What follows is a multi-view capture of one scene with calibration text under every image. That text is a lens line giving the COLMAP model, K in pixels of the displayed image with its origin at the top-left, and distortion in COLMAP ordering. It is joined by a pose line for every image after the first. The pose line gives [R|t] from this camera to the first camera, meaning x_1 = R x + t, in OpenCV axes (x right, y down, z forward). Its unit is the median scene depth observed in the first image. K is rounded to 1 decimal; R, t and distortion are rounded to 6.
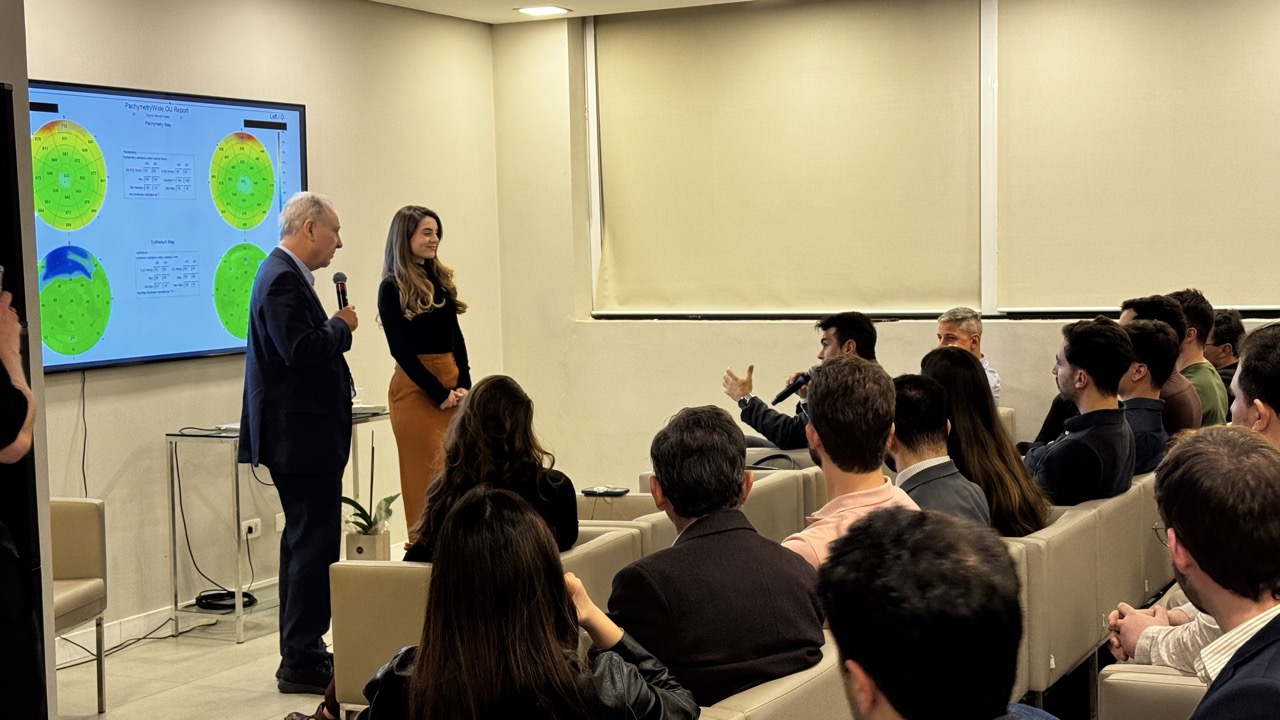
lens RADIAL K [[1808.2, 0, 640.0], [0, 1808.2, 360.0], [0, 0, 1]] dist [0.203386, -0.023529]
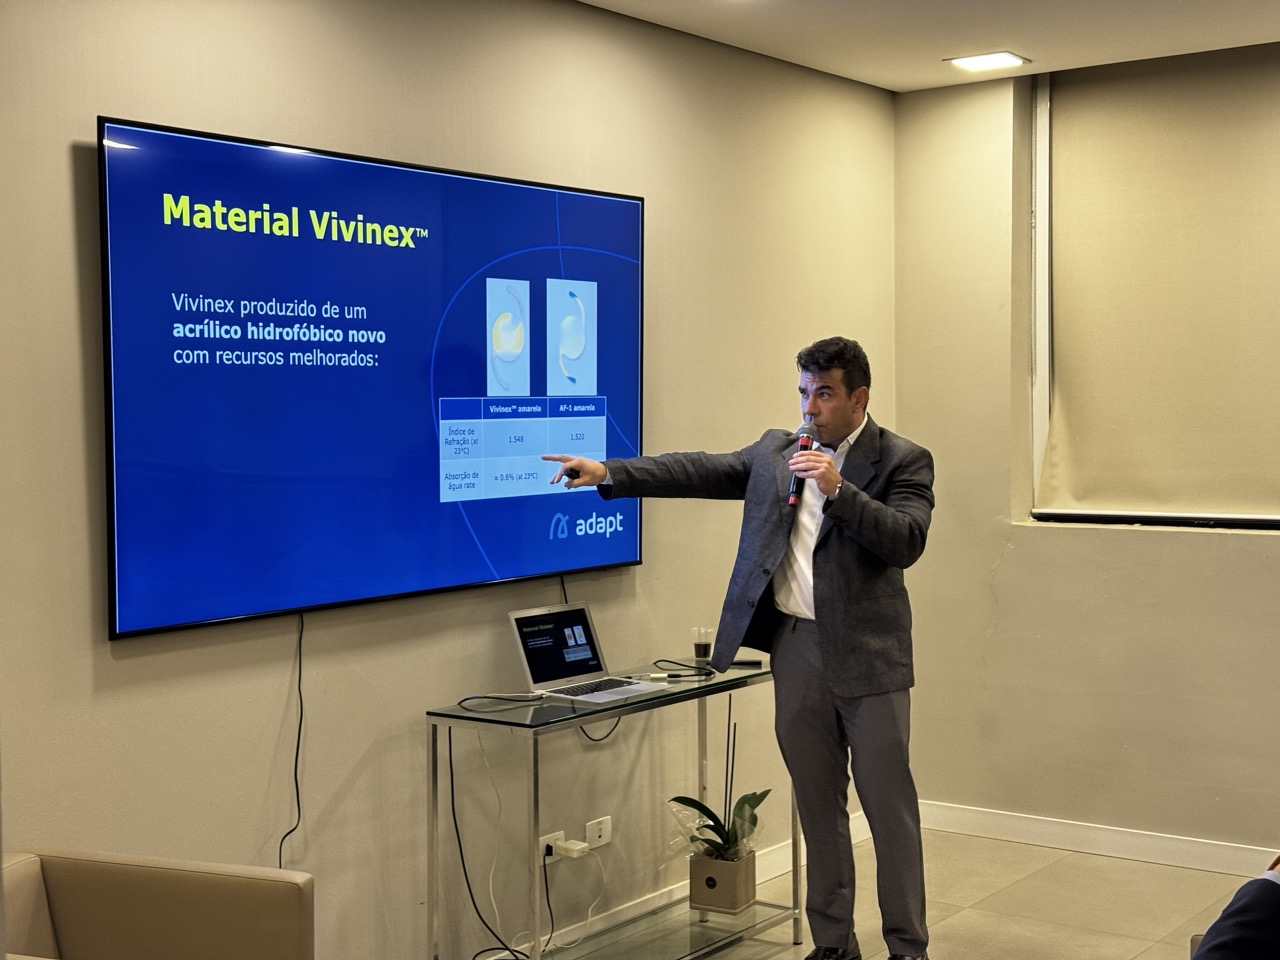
lens RADIAL K [[1826.0, 0, 638.4], [0, 1826.0, 452.1], [0, 0, 1]] dist [0.249194, 0.036711]
pose [[0.989671, 0.014998, -0.142573, -0.077322], [-0.020637, 0.999059, -0.038153, -0.019426], [0.141867, 0.040701, 0.989049, 0.300314]]
